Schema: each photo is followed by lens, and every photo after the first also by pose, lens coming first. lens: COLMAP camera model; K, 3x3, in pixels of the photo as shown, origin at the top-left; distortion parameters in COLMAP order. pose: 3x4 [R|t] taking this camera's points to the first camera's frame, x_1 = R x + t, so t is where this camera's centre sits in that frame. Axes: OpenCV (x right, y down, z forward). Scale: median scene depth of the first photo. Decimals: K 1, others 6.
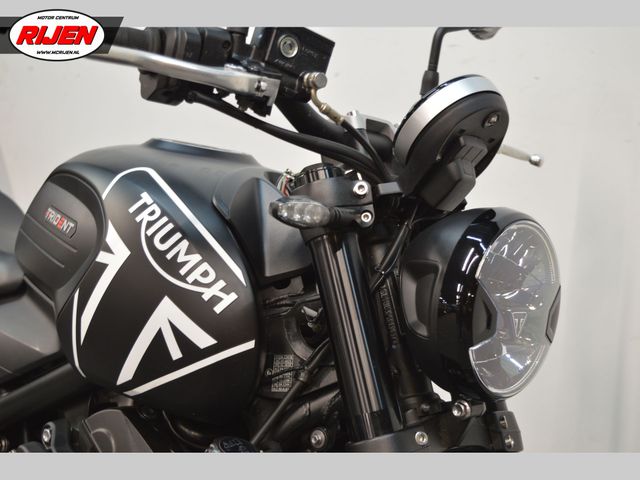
lens RADIAL K [[1023.1, 0, 320.9], [0, 1023.1, 240.8], [0, 0, 1]] dist [-0.026681, 0.000000]
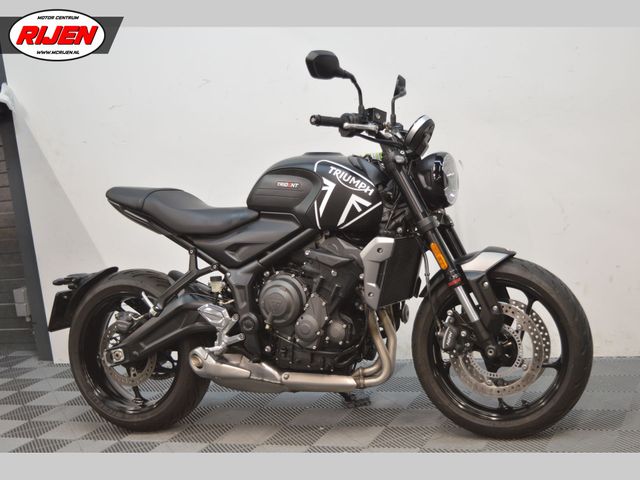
lens RADIAL K [[1023.1, 0, 320.0], [0, 1023.1, 236.6], [0, 0, 1]] dist [-0.026681, 0.000000]
pose [[0.945328, -0.181043, 0.271254, -1.174527], [0.188255, 0.982120, -0.000577, 0.171333], [-0.266300, 0.051611, 0.962508, -2.164847]]
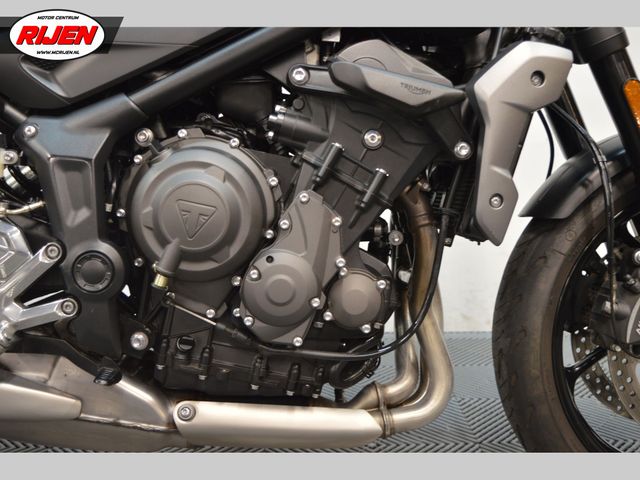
lens RADIAL K [[720.5, 0, 322.4], [0, 720.5, 234.7], [0, 0, 1]] dist [-0.053749, 0.000000]
pose [[0.728878, -0.151327, 0.667710, -0.873627], [0.109444, 0.988479, 0.104554, 0.314208], [-0.675839, -0.003130, 0.737043, 0.483944]]
